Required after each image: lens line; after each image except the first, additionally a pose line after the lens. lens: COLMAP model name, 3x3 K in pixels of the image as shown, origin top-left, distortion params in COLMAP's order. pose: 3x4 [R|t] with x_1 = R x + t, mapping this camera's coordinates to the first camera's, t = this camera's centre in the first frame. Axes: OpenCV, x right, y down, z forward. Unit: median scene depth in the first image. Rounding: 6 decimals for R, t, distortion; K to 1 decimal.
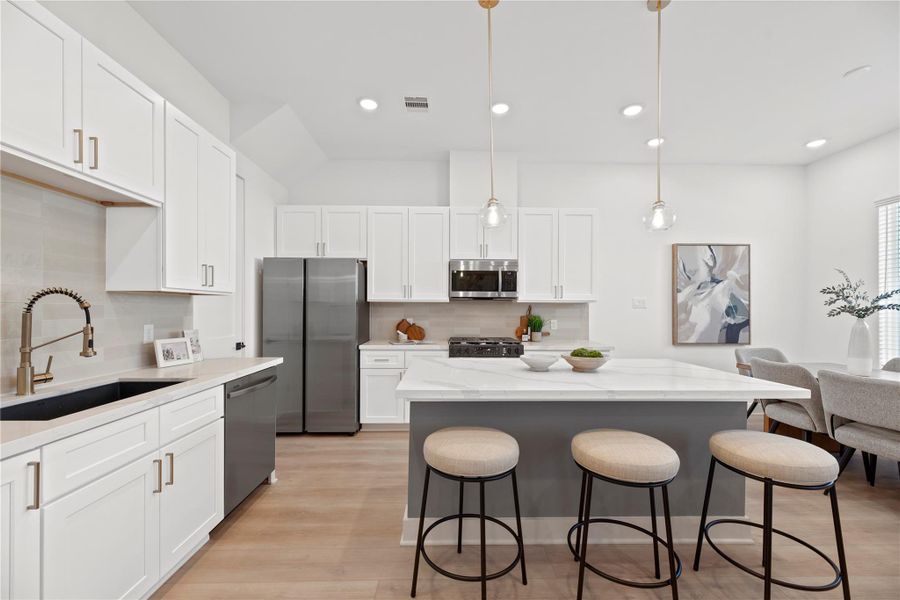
lens RADIAL K [[364.4, 0, 450.8], [0, 364.4, 311.6], [0, 0, 1]] dist [0.002270, -0.000170]
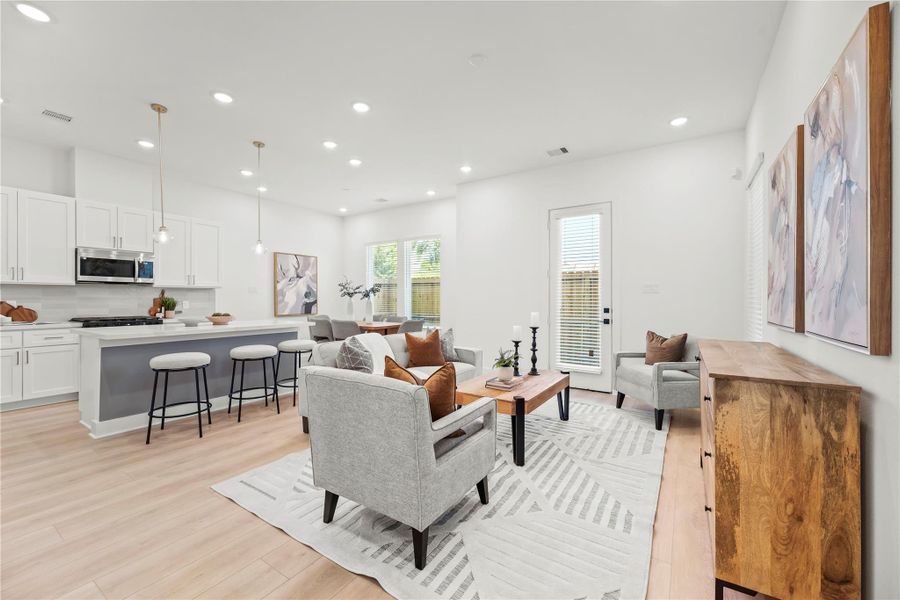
lens RADIAL K [[364.4, 0, 454.2], [0, 364.4, 299.4], [0, 0, 1]] dist [0.002270, -0.000170]
pose [[0.563571, -0.004702, 0.826054, -0.253836], [0.005029, 0.999985, 0.002262, 0.019135], [-0.826052, 0.002879, 0.563586, -0.528550]]
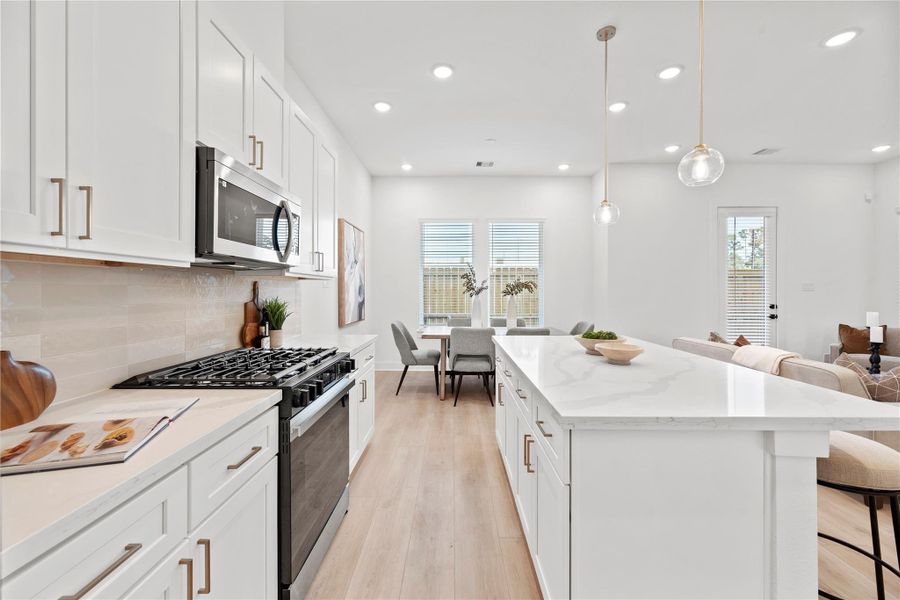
lens RADIAL K [[364.4, 0, 450.9], [0, 364.4, 290.7], [0, 0, 1]] dist [0.002270, -0.000170]
pose [[0.029291, -0.004378, 0.999561, -0.310635], [0.005180, 0.999978, 0.004228, -0.004627], [-0.999558, 0.005054, 0.029313, 0.697404]]
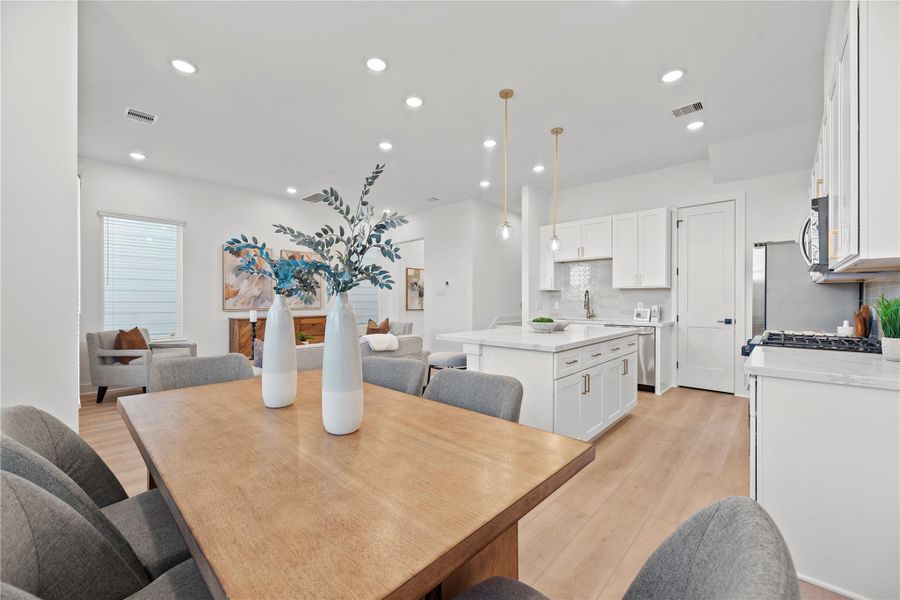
lens RADIAL K [[364.4, 0, 450.0], [0, 364.4, 298.3], [0, 0, 1]] dist [0.002270, -0.000170]
pose [[-0.692304, 0.000623, -0.721606, 0.875477], [-0.002582, 0.999991, 0.003340, 0.011048], [0.721602, 0.004176, -0.692296, 0.902083]]
